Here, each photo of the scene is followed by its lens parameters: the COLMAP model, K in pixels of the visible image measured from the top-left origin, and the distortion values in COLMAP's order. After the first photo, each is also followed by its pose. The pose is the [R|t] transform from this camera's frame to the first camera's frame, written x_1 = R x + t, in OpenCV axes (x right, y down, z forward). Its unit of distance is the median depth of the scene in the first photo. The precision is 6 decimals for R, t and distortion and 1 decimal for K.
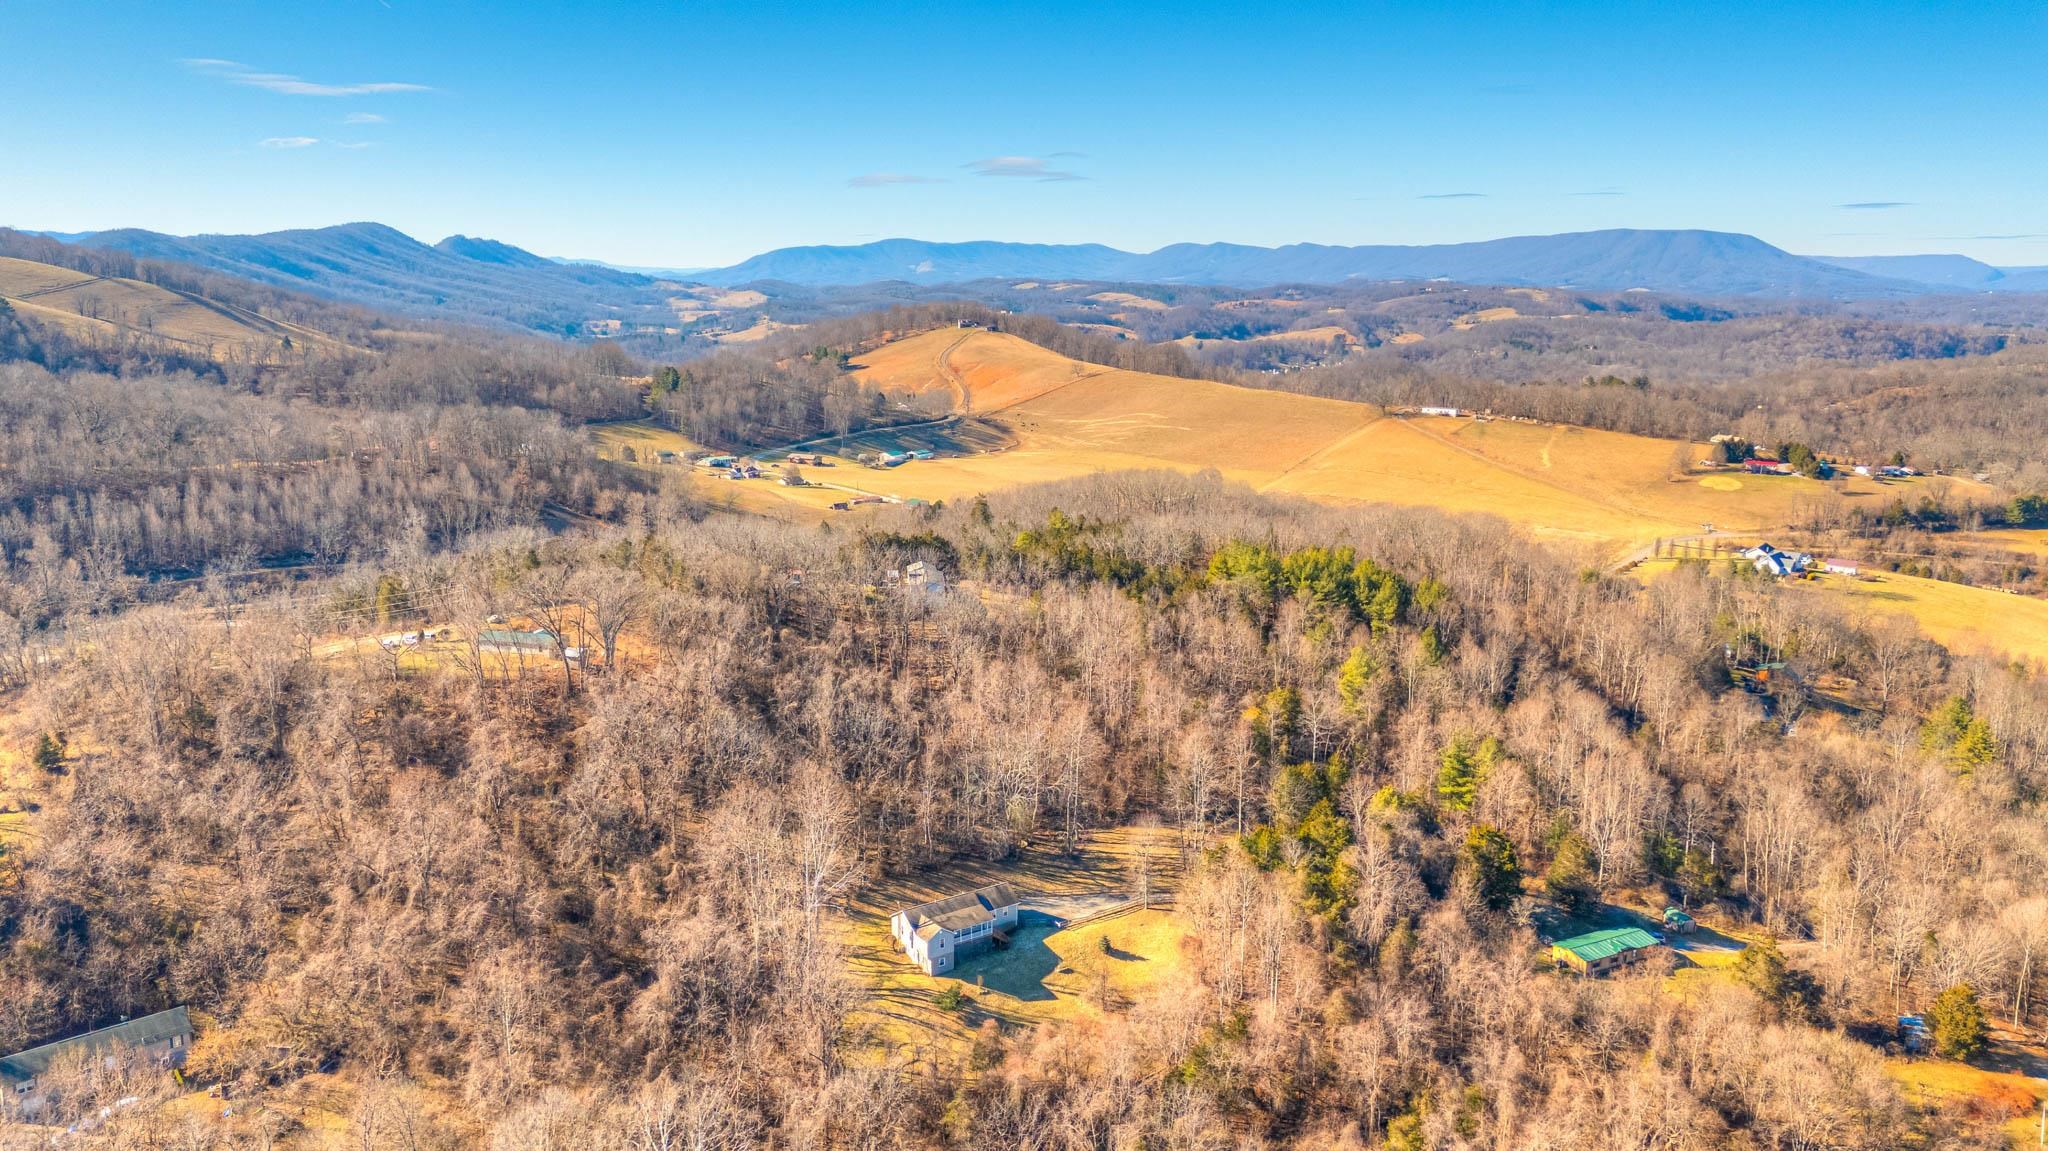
lens RADIAL K [[1470.2, 0, 1026.6], [0, 1470.2, 508.7], [0, 0, 1]] dist [0.033901, -0.000916]
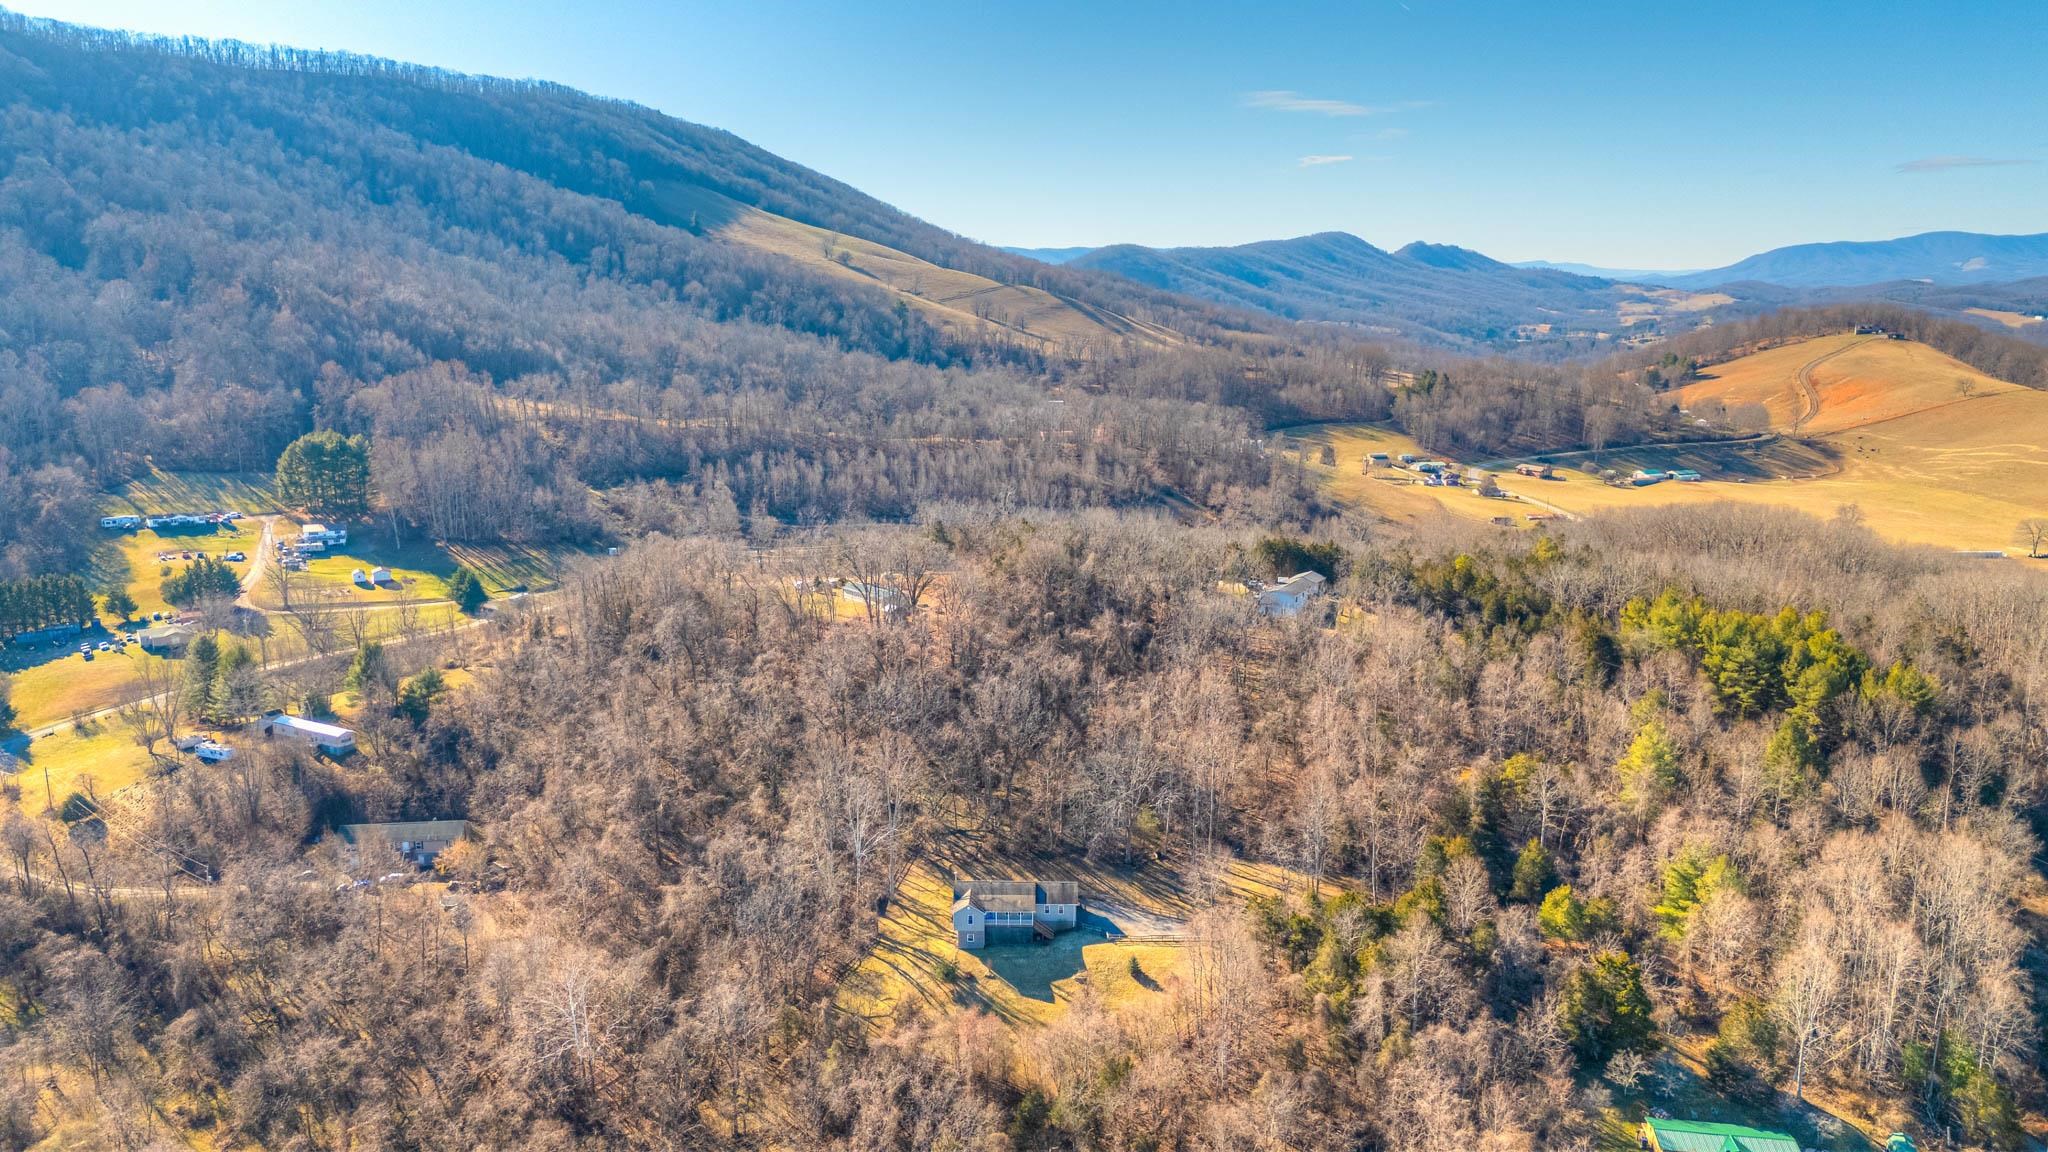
lens RADIAL K [[1470.2, 0, 1026.6], [0, 1470.2, 509.2], [0, 0, 1]] dist [0.033901, -0.000916]
pose [[0.813627, 0.083207, -0.575403, 0.126031], [-0.084607, 0.996115, 0.024410, -0.004544], [0.575198, 0.028823, 0.817506, 0.039722]]
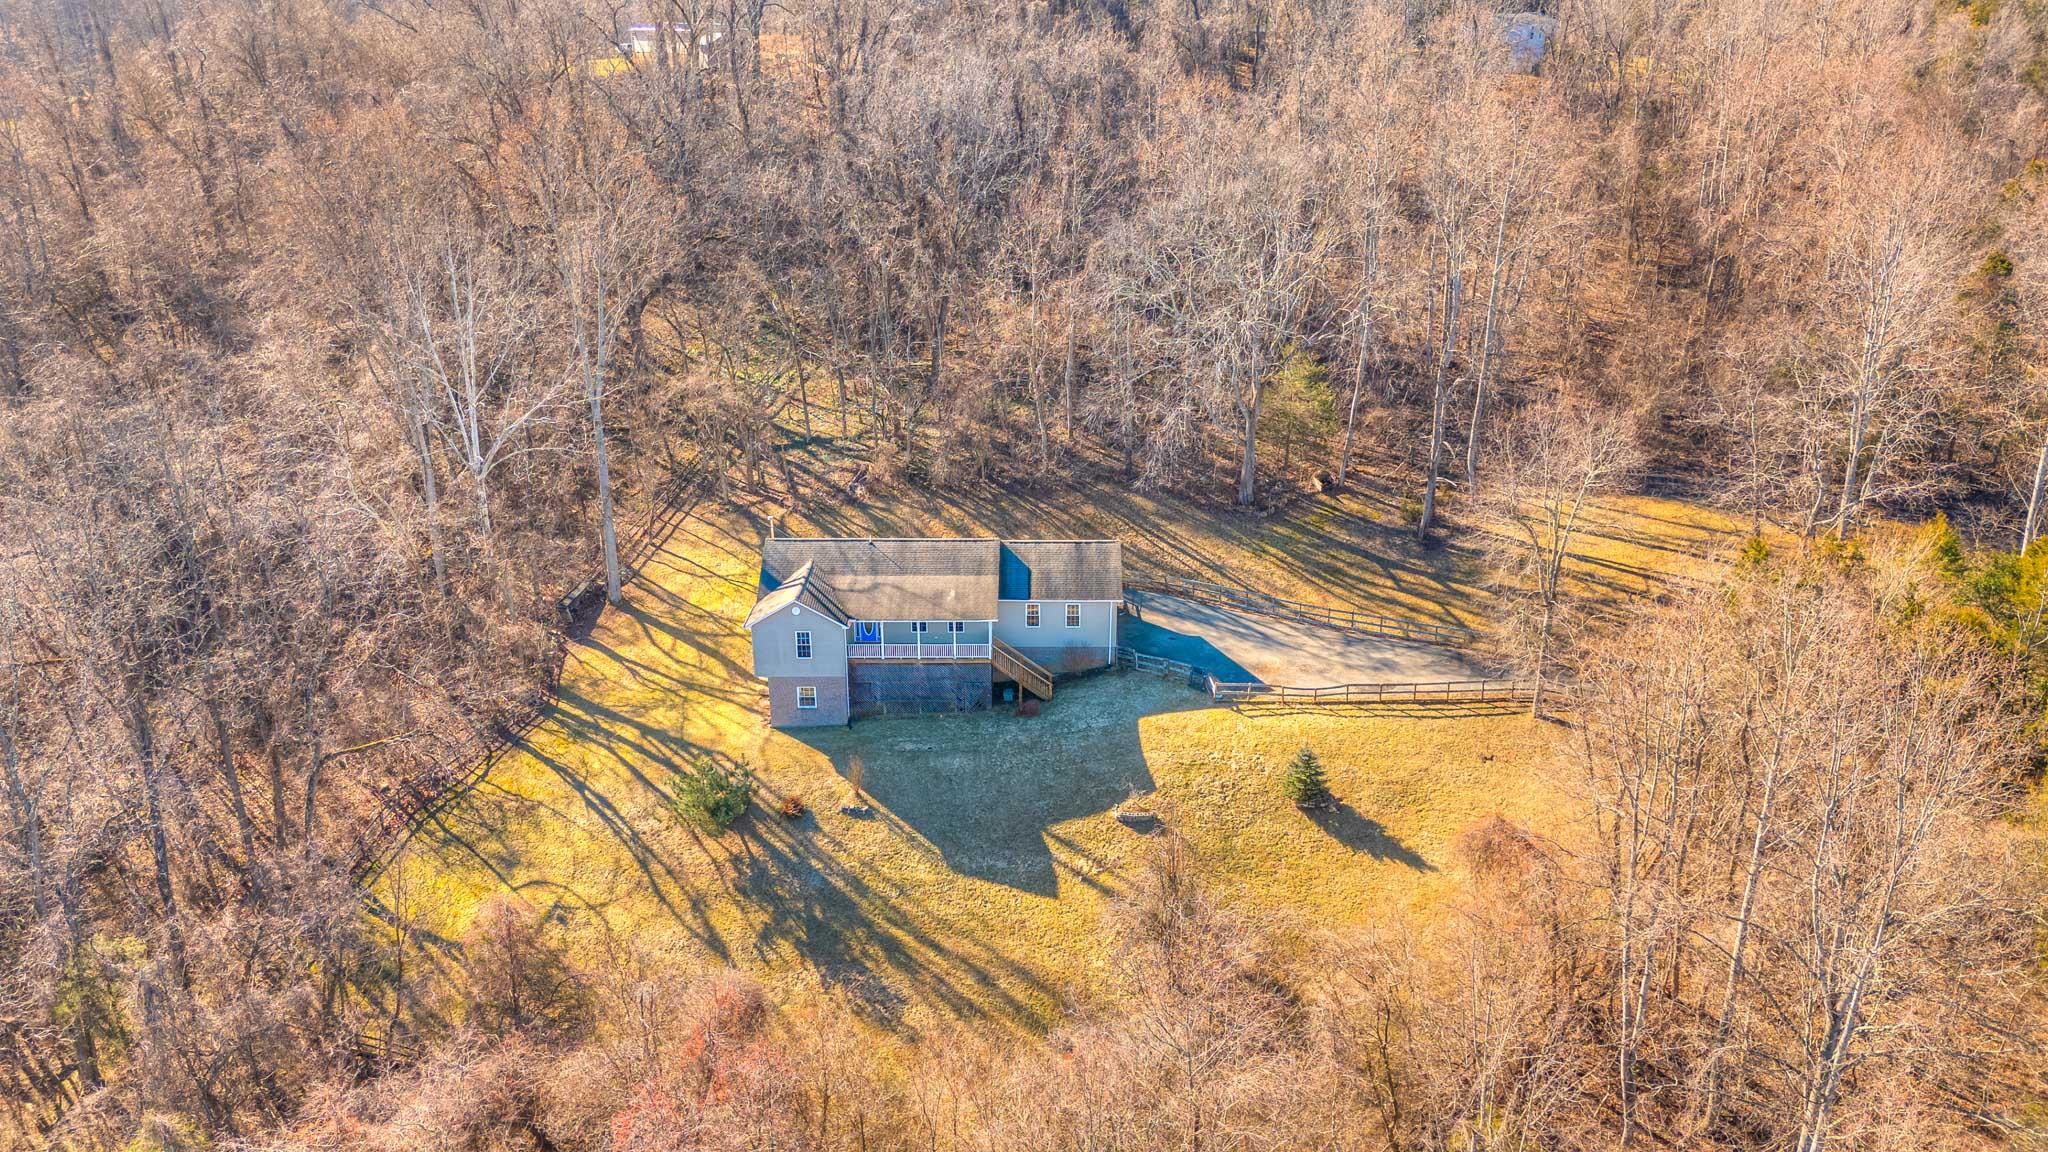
lens RADIAL K [[1476.2, 0, 1024.0], [0, 1476.2, 576.0], [0, 0, 1]] dist [0.100919, -0.000115]
pose [[0.817224, 0.194900, -0.542364, 0.039216], [-0.077697, 0.969749, 0.231411, 0.045237], [0.571059, -0.146974, 0.807645, 0.174347]]
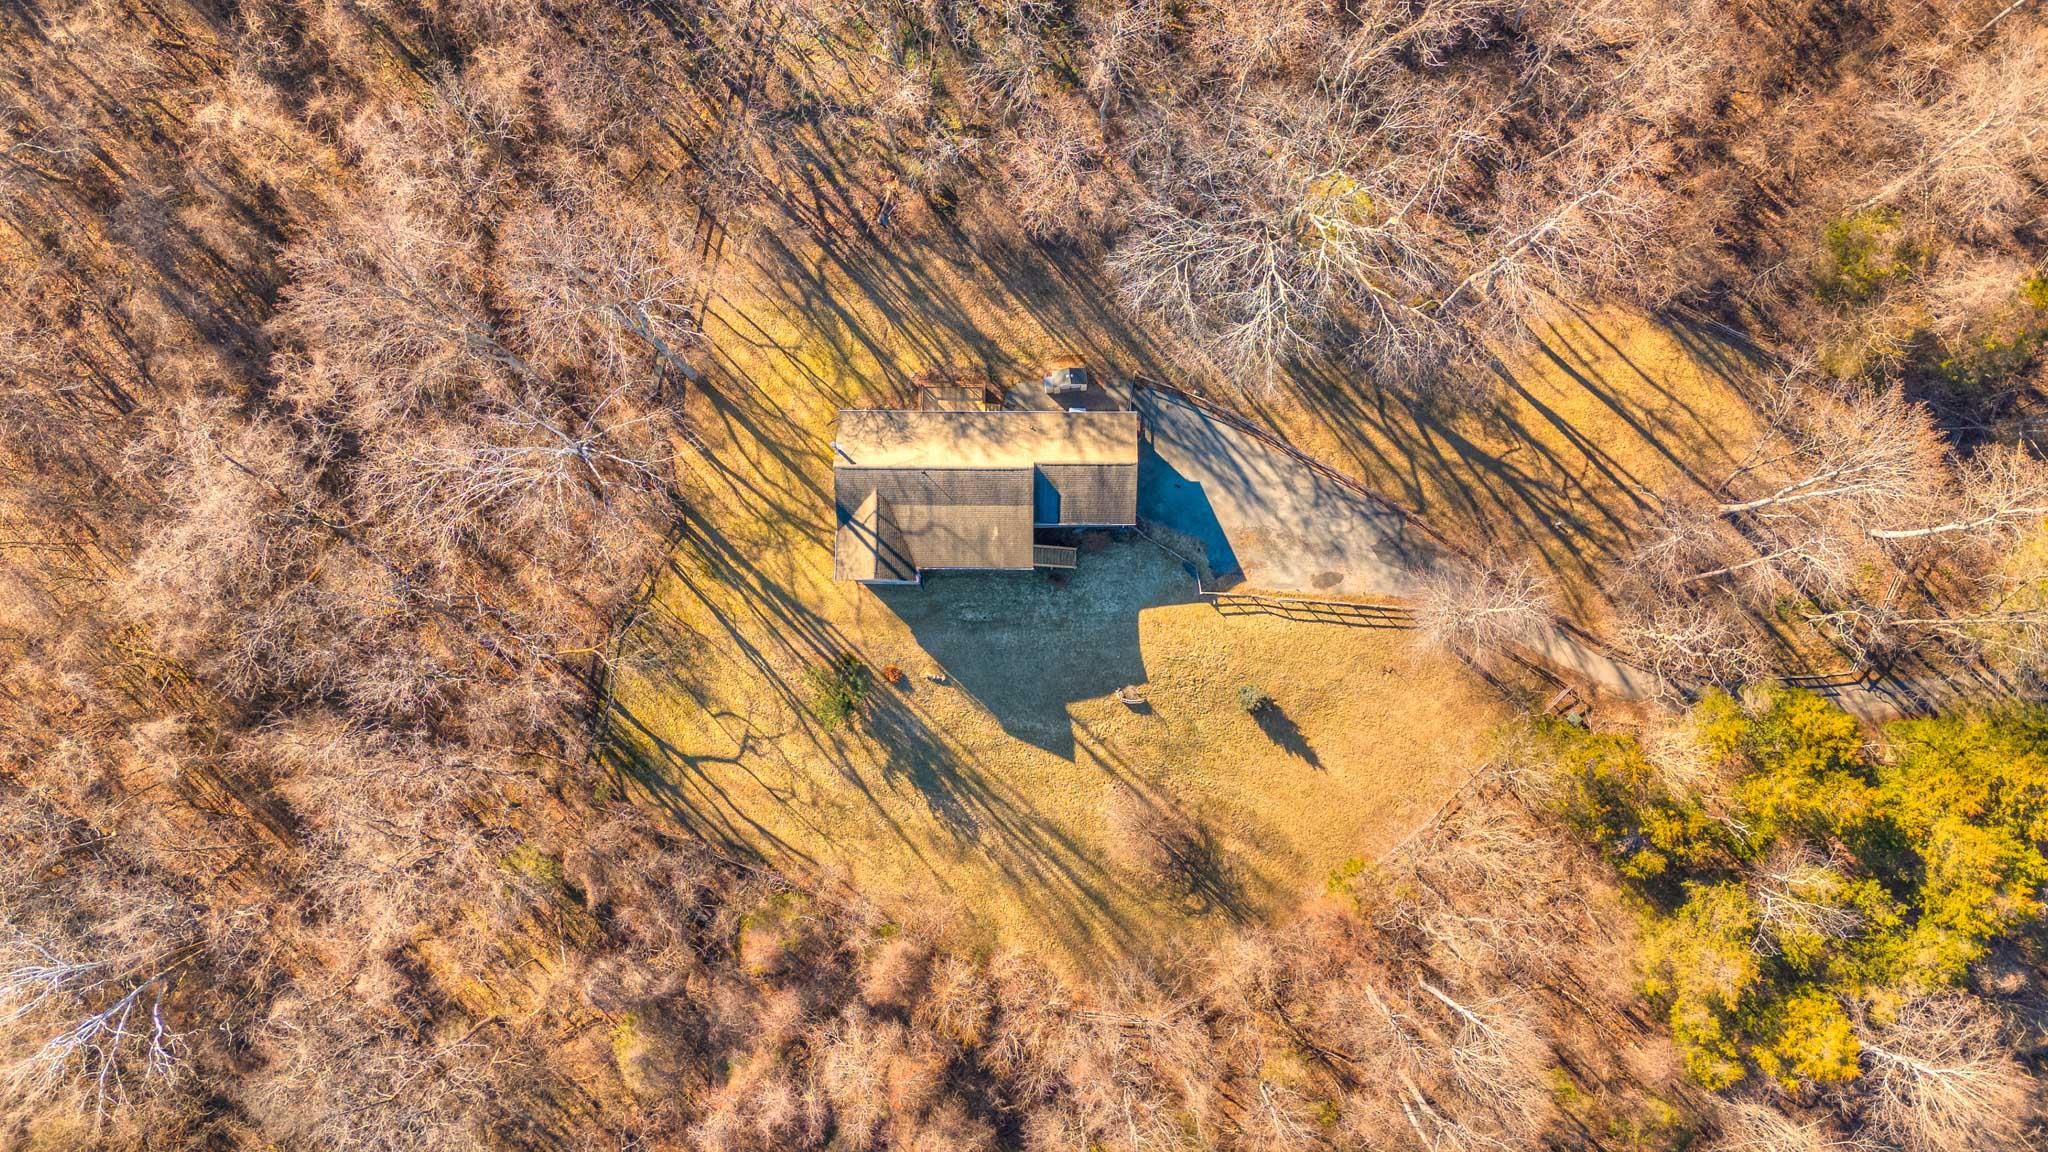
lens RADIAL K [[1476.2, 0, 1024.0], [0, 1476.2, 576.0], [0, 0, 1]] dist [0.100919, -0.000115]
pose [[0.818700, 0.569083, -0.076649, 0.002459], [-0.067116, 0.227403, 0.971485, -0.031854], [0.570286, -0.790211, 0.224370, 0.214560]]
